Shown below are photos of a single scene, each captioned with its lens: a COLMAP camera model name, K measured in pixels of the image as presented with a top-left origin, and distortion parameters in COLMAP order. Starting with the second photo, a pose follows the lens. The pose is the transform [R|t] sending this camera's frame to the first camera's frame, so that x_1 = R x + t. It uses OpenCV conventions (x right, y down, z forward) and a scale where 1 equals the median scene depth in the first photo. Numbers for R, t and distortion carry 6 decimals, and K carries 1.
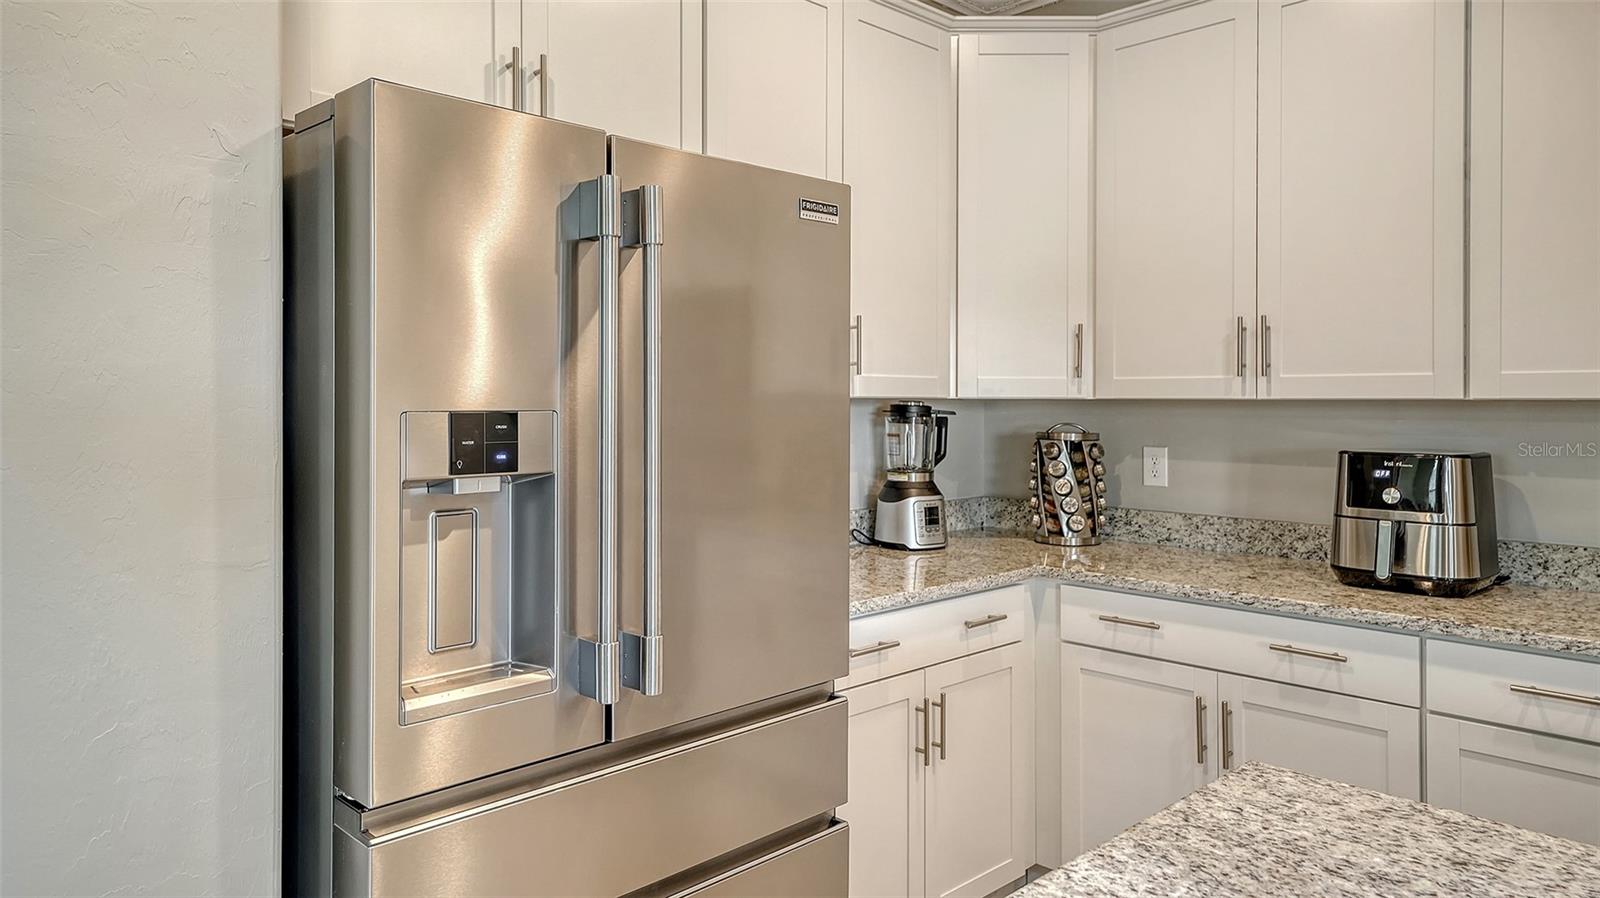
lens RADIAL K [[1017.7, 0, 776.3], [0, 1017.7, 393.6], [0, 0, 1]] dist [0.003998, 0.000186]
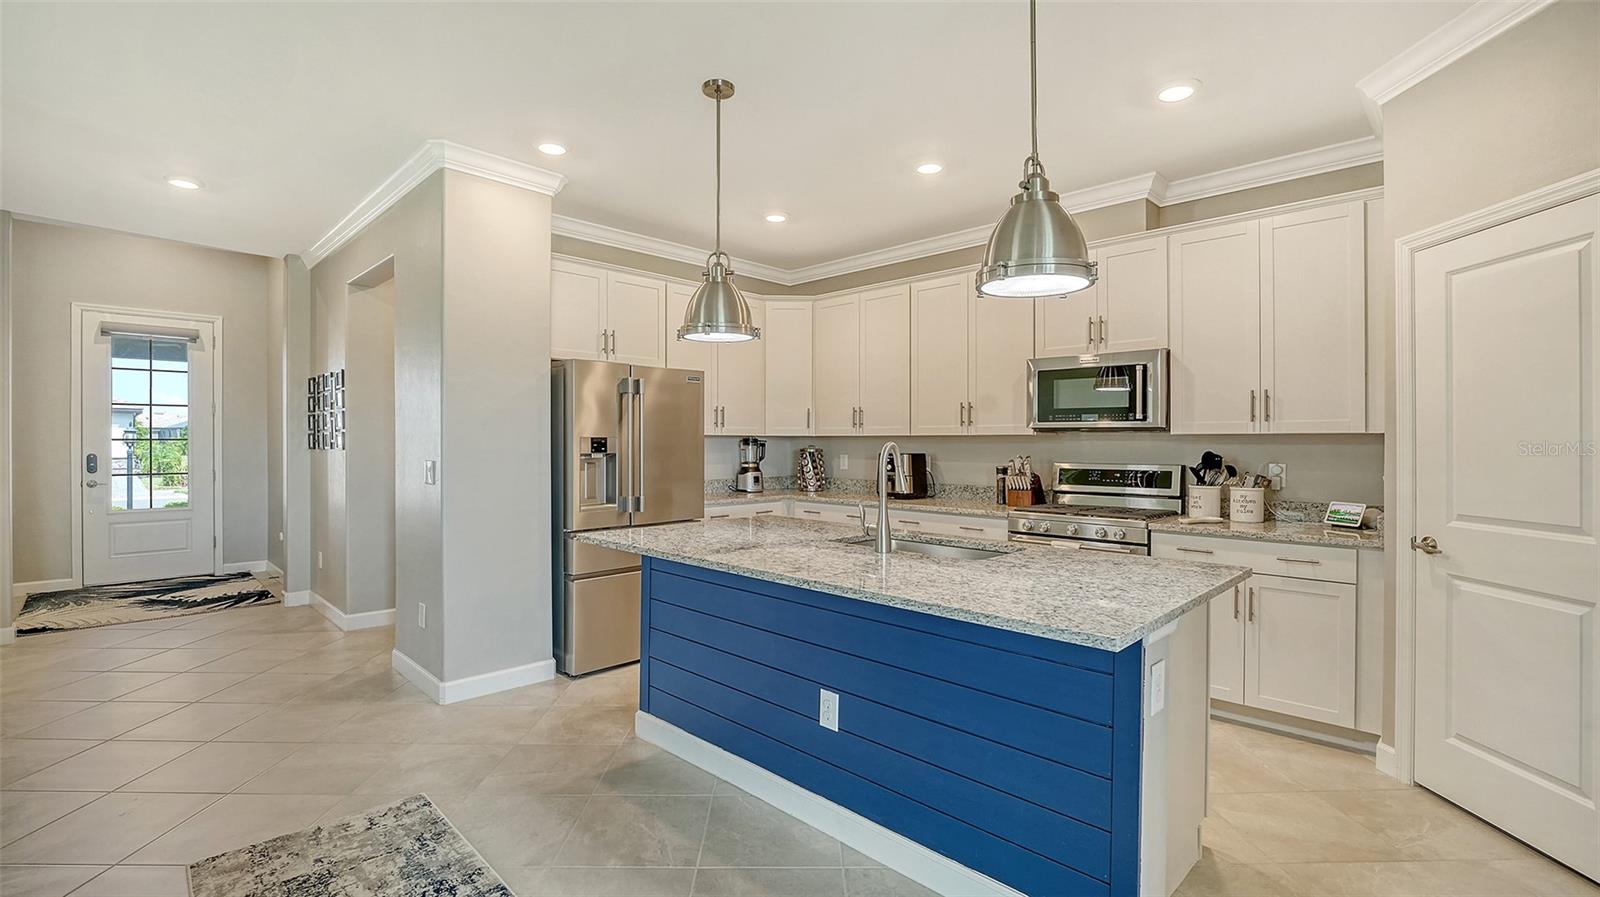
lens RADIAL K [[701.7, 0, 800.0], [0, 701.7, 448.5], [0, 0, 1]] dist [-0.020124, -0.000099]
pose [[0.998784, -0.000288, 0.049309, 0.204358], [-0.000570, 0.999849, 0.017386, 0.006811], [-0.049307, -0.017393, 0.998632, -0.992820]]
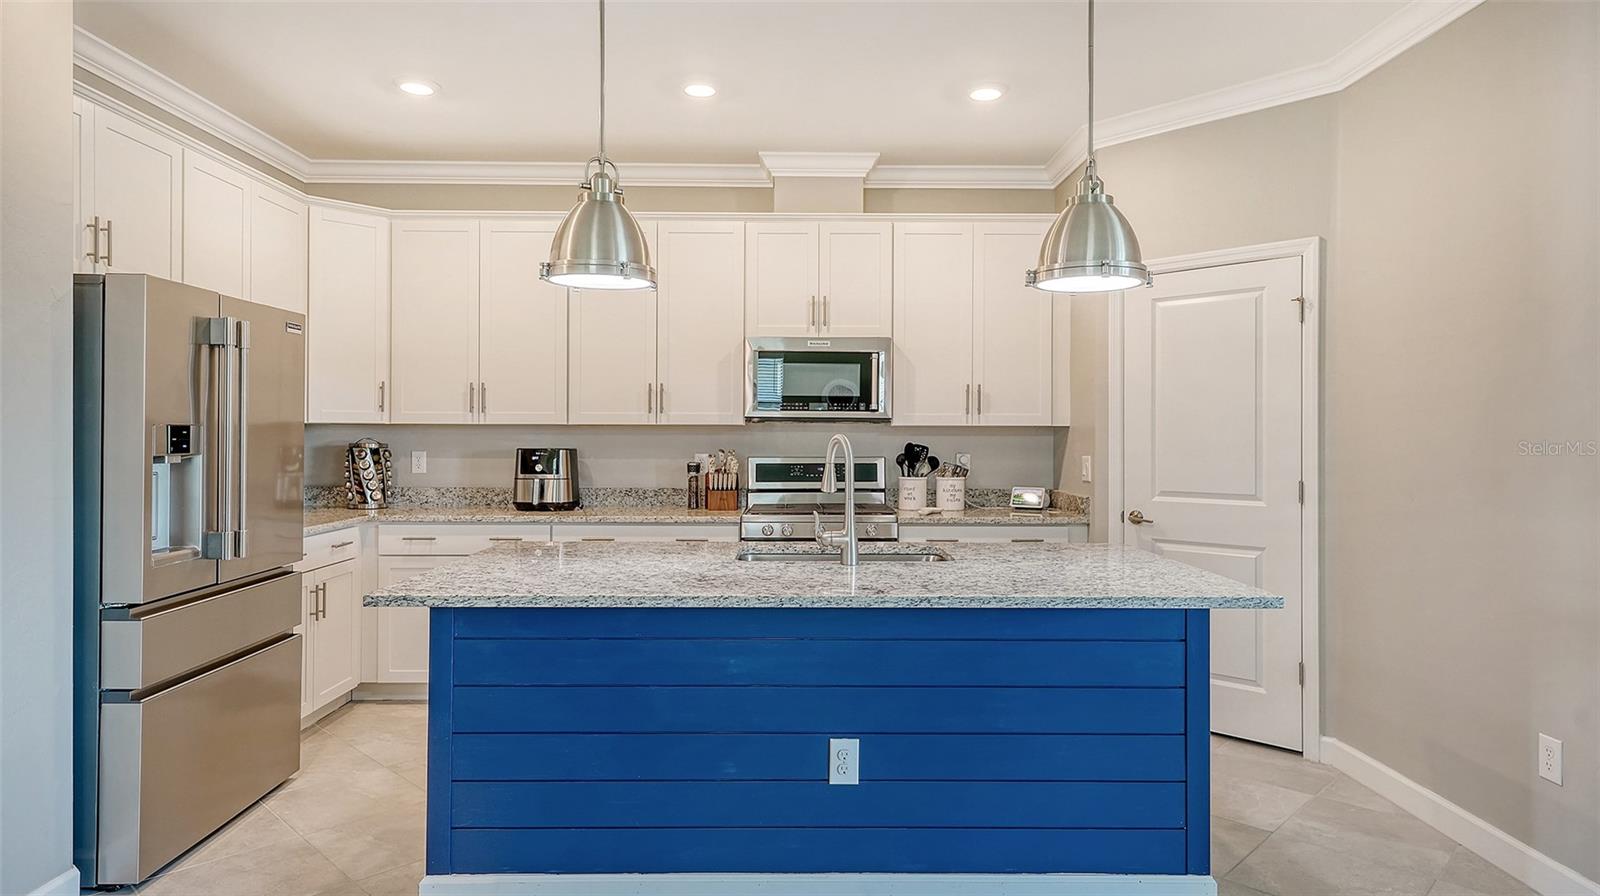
lens RADIAL K [[934.5, 0, 795.7], [0, 934.5, 442.1], [0, 0, 1]] dist [0.005533, 0.001287]
pose [[0.671826, -0.006869, 0.740677, -0.484803], [-0.007437, 0.999844, 0.016018, 0.006567], [-0.740672, -0.016270, 0.671670, -0.717155]]
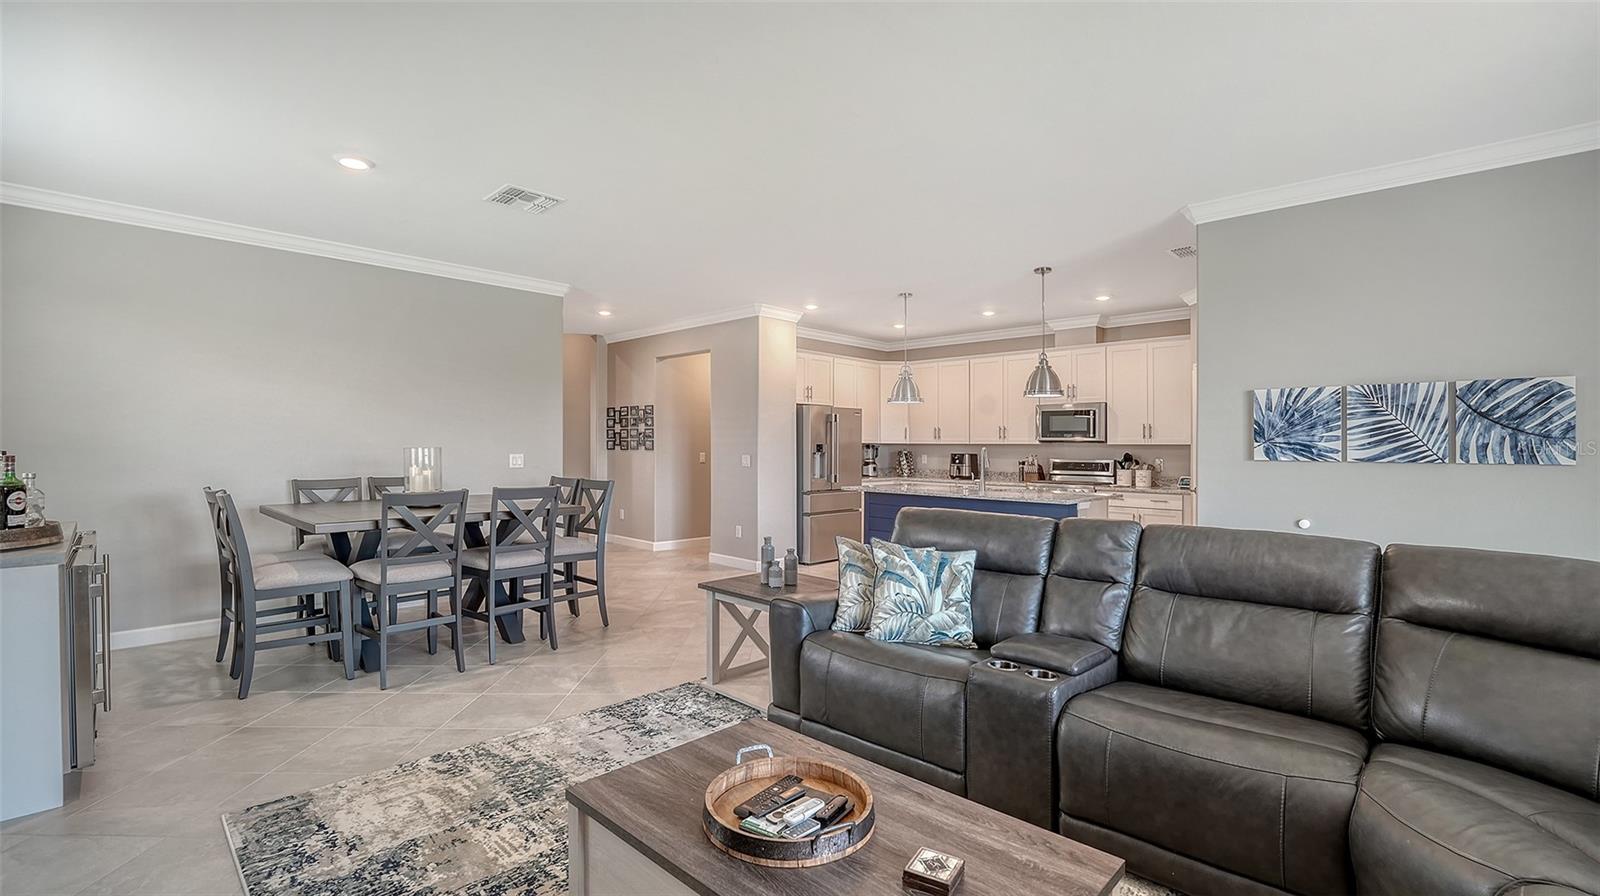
lens RADIAL K [[695.5, 0, 800.0], [0, 695.5, 448.0], [0, 0, 1]] dist [-0.000527, -0.000129]
pose [[0.998656, 0.005174, 0.051565, -0.397830], [-0.005729, 0.999927, 0.010623, -0.006100], [-0.051506, -0.010904, 0.998613, -2.435635]]
